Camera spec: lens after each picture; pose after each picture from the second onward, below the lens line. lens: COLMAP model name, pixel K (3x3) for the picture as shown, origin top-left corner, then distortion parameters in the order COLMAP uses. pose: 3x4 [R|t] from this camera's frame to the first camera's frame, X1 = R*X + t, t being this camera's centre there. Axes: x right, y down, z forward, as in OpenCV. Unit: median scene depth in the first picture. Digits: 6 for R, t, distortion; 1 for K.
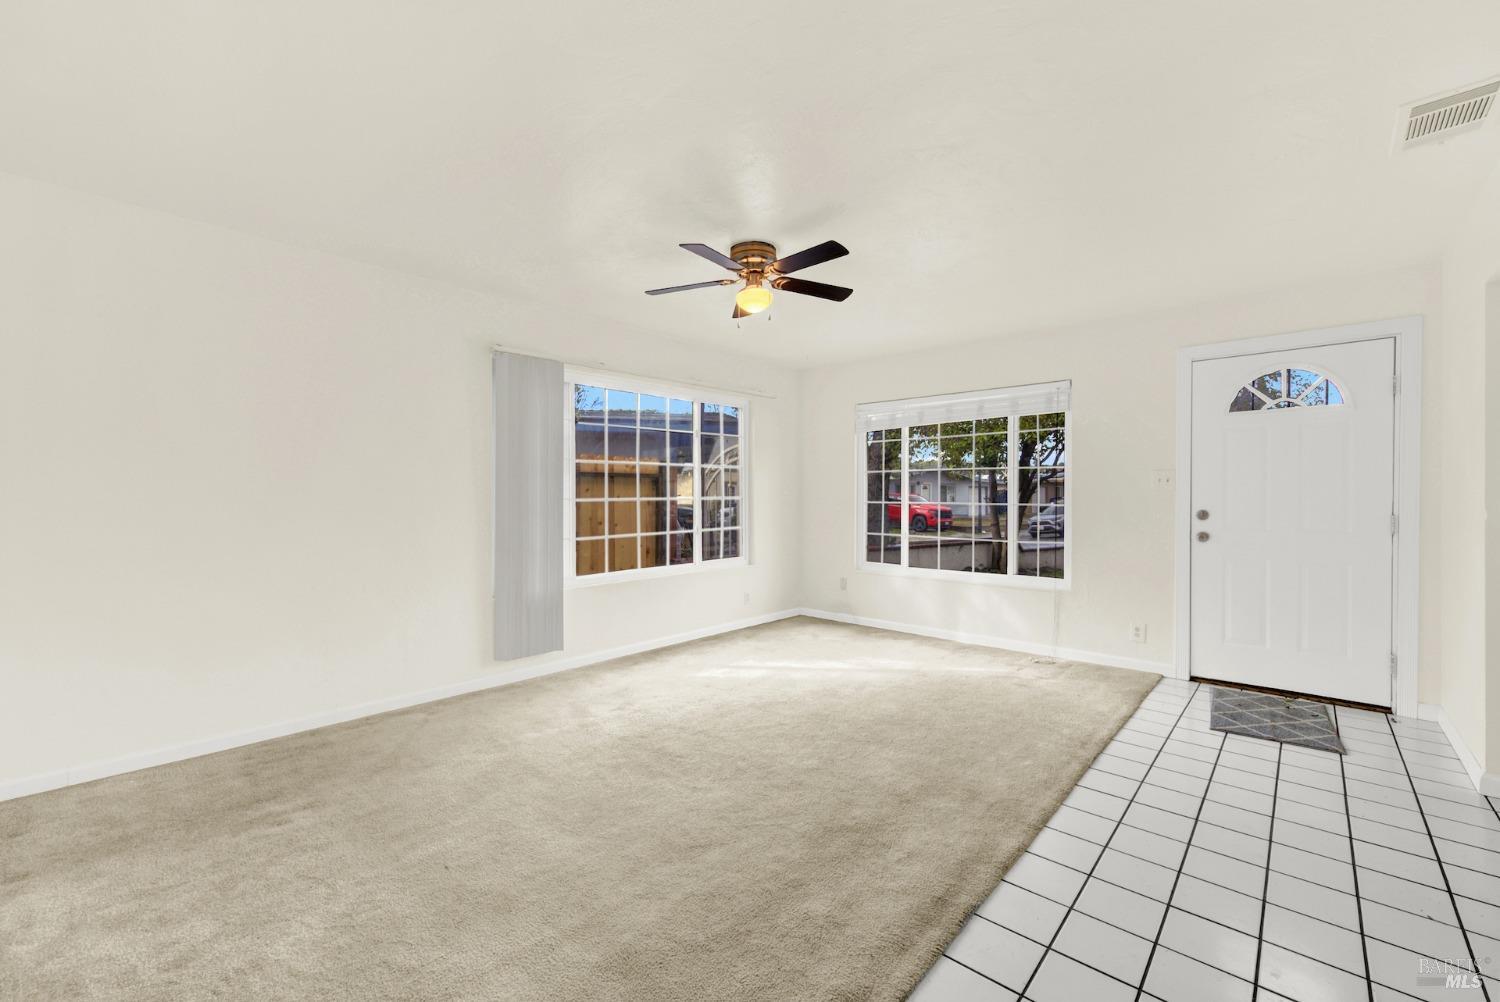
lens RADIAL K [[613.5, 0, 749.5], [0, 613.5, 498.1], [0, 0, 1]] dist [0.000548, -0.001147]
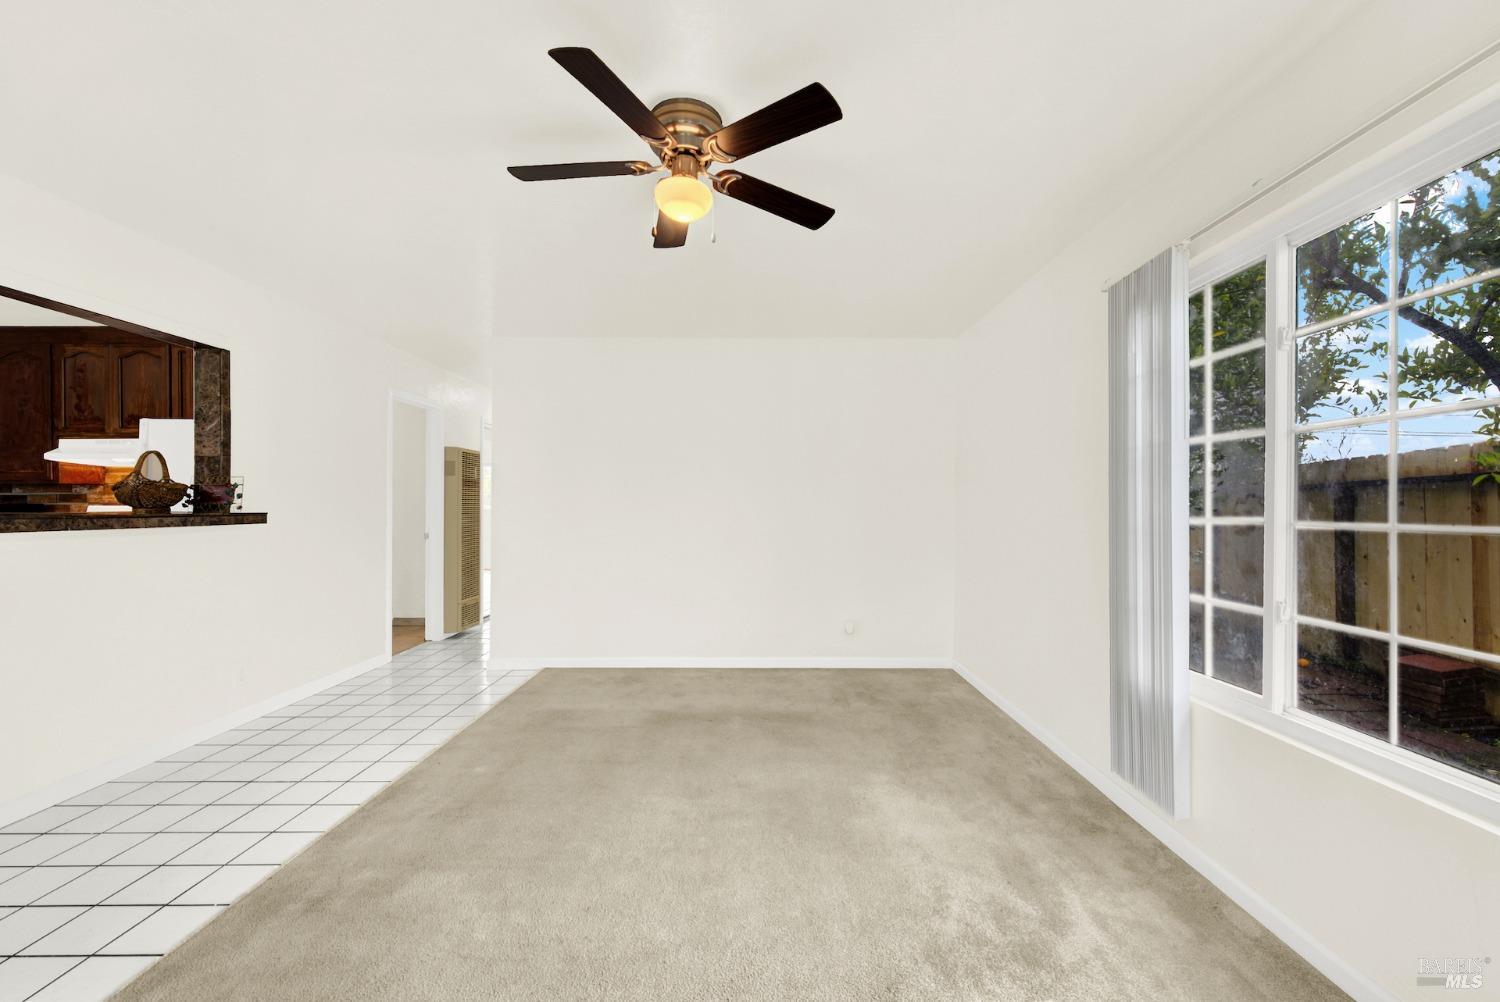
lens RADIAL K [[613.5, 0, 758.5], [0, 613.5, 497.3], [0, 0, 1]] dist [0.000548, -0.001147]
pose [[-0.731932, -0.013463, -0.681244, 0.285271], [-0.008582, 0.999908, -0.010539, -0.006955], [0.681323, -0.001867, -0.731980, 1.126357]]
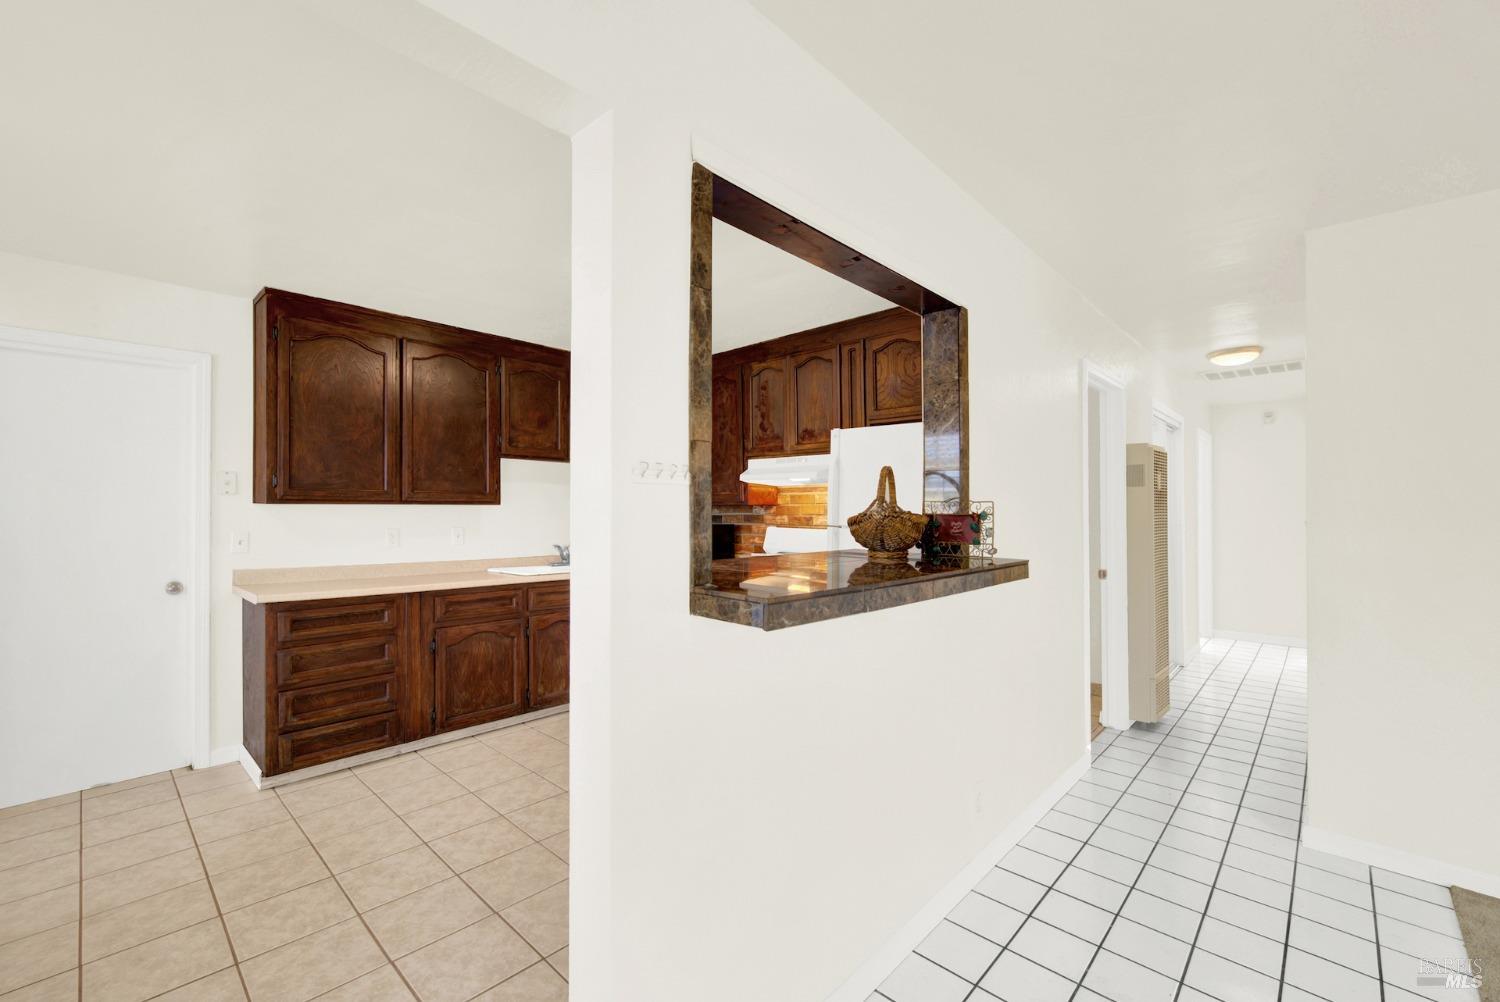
lens RADIAL K [[613.5, 0, 755.9], [0, 613.5, 505.0], [0, 0, 1]] dist [0.000548, -0.001147]
pose [[-0.999939, -0.006628, 0.008822, 0.421214], [-0.006610, 0.999976, 0.002093, -0.033279], [-0.008836, 0.002035, -0.999959, 0.598461]]
